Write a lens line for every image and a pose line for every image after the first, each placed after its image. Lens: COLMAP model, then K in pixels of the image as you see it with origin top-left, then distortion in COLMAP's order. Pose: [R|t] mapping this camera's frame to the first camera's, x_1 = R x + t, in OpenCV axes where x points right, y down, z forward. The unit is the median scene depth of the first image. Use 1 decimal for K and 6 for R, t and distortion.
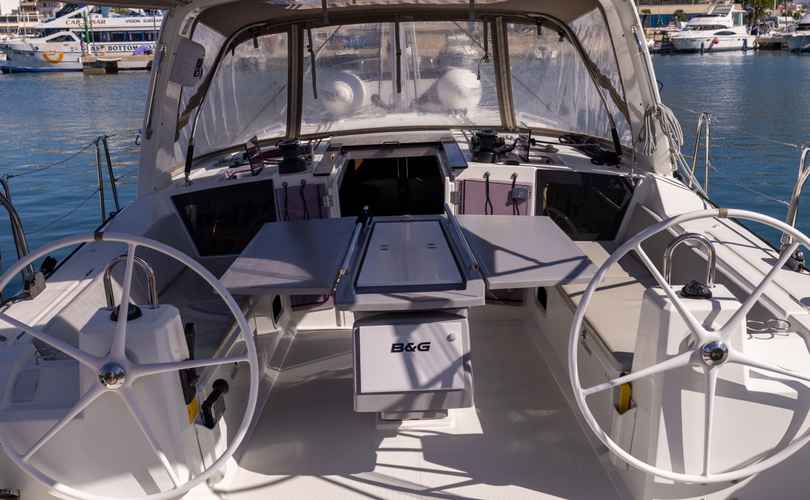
lens RADIAL K [[907.0, 0, 402.2], [0, 907.0, 240.3], [0, 0, 1]] dist [0.038044, 0.030753]
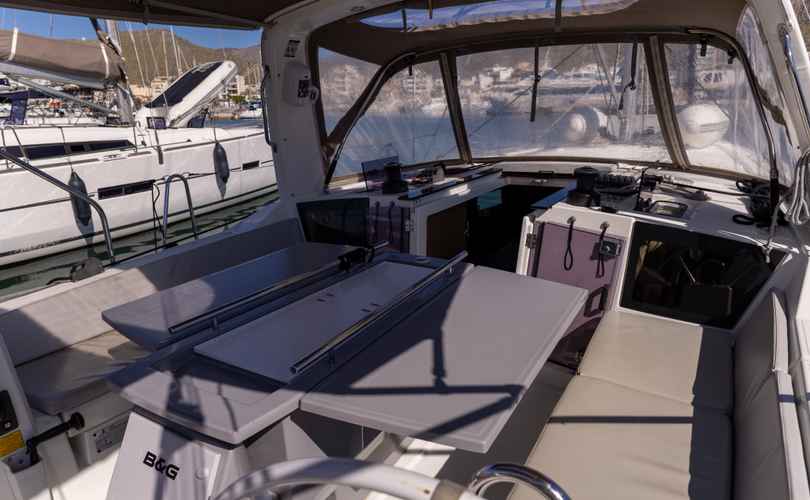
lens RADIAL K [[539.8, 0, 405.0], [0, 539.8, 250.0], [0, 0, 1]] dist [-0.002363, -0.000321]
pose [[0.838758, 0.158568, -0.520905, 0.229763], [-0.125324, 0.987193, 0.098714, -0.074564], [0.529886, -0.017515, 0.847888, 0.490820]]
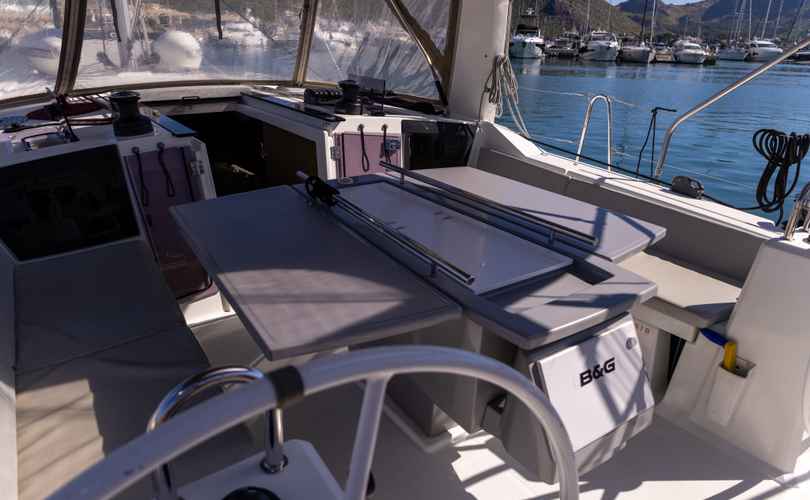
lens RADIAL K [[549.4, 0, 405.0], [0, 549.4, 250.0], [0, 0, 1]] dist [-0.022861, -0.000469]
pose [[0.800202, -0.164500, 0.576729, -0.225816], [0.078620, 0.982121, 0.171046, -0.040012], [-0.594554, -0.091529, 0.798829, 0.497851]]
